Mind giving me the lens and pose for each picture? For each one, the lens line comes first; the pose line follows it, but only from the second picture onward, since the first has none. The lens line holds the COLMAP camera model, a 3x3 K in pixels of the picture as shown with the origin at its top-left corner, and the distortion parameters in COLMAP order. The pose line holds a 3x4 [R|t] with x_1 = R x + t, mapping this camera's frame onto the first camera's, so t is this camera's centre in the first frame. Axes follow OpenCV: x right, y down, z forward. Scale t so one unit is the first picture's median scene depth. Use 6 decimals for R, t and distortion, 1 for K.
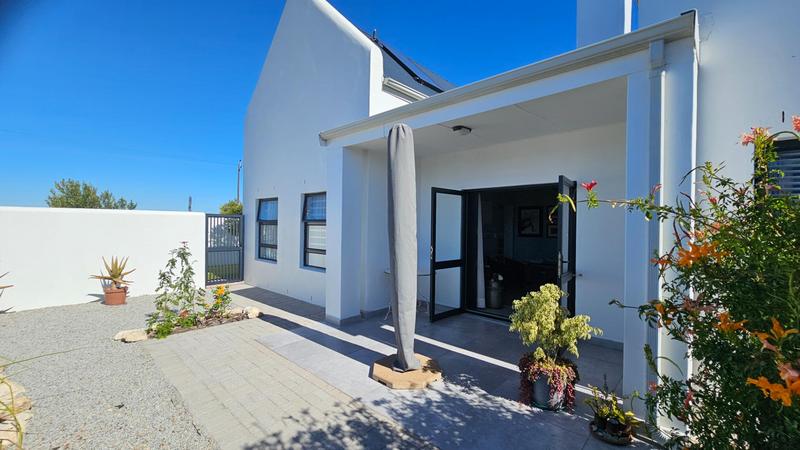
lens RADIAL K [[324.9, 0, 402.6], [0, 324.9, 227.4], [0, 0, 1]] dist [-0.002829, 0.000527]
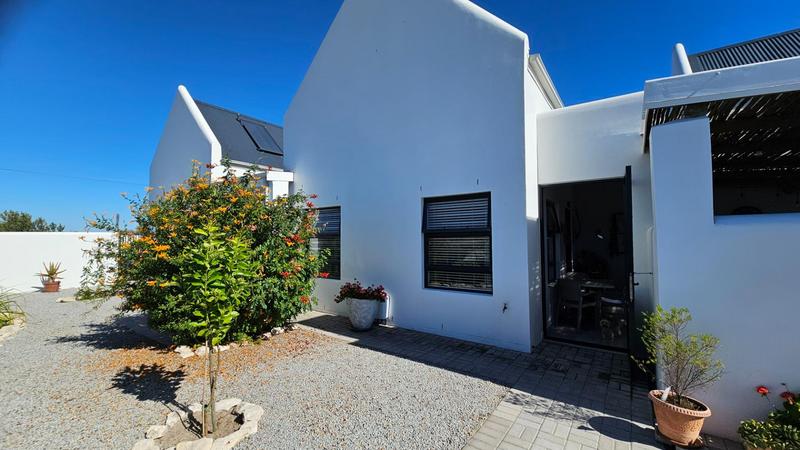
lens RADIAL K [[324.9, 0, 398.0], [0, 324.9, 223.6], [0, 0, 1]] dist [-0.002829, 0.000527]
pose [[0.991294, -0.018006, 0.130434, 0.573101], [0.024634, 0.998476, -0.049377, 0.021650], [-0.129346, 0.052160, 0.990227, -0.778001]]
